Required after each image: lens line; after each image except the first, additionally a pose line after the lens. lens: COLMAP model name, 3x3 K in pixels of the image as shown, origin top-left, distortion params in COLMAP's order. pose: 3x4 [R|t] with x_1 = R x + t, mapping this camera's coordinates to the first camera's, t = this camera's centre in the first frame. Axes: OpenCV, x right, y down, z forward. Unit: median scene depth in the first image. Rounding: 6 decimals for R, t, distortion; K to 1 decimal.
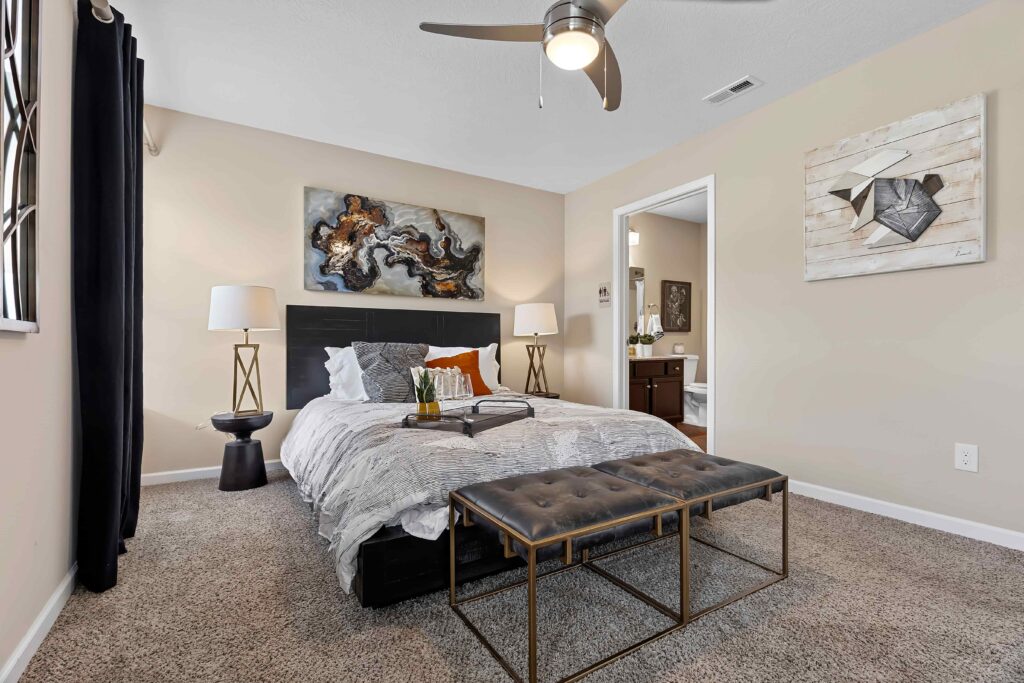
lens RADIAL K [[465.0, 0, 507.3], [0, 465.0, 340.0], [0, 0, 1]] dist [-0.000348, -0.000217]
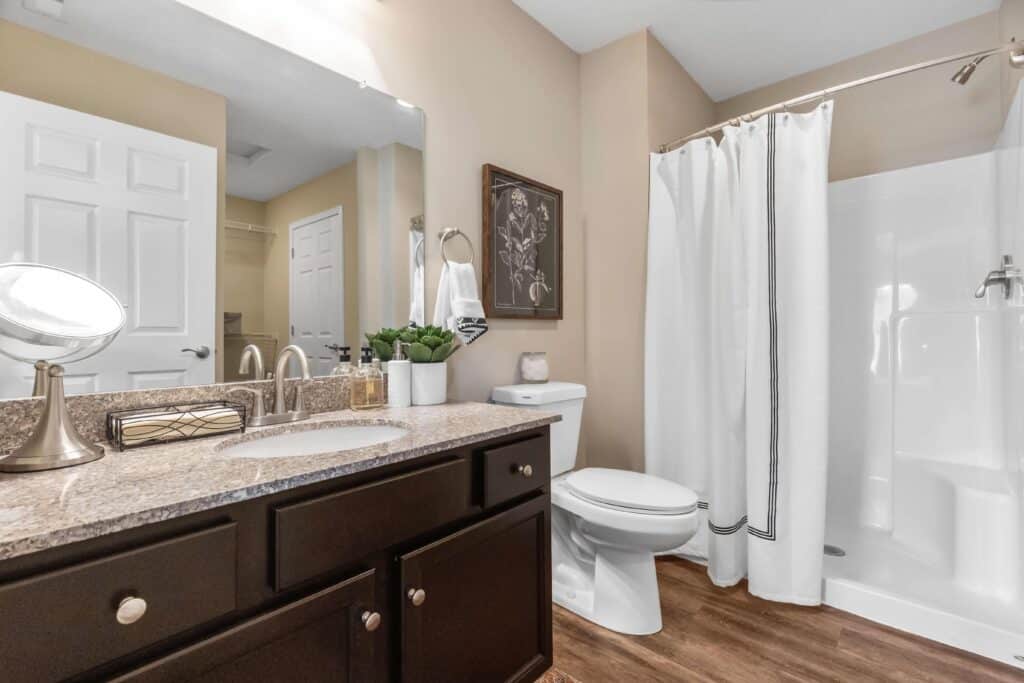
lens RADIAL K [[465.0, 0, 512.1], [0, 465.0, 338.3], [0, 0, 1]] dist [-0.000348, -0.000217]
pose [[0.953474, -0.008956, 0.301343, 0.256868], [0.006304, 0.999932, 0.009771, -0.007310], [-0.301410, -0.007417, 0.953466, 0.692928]]
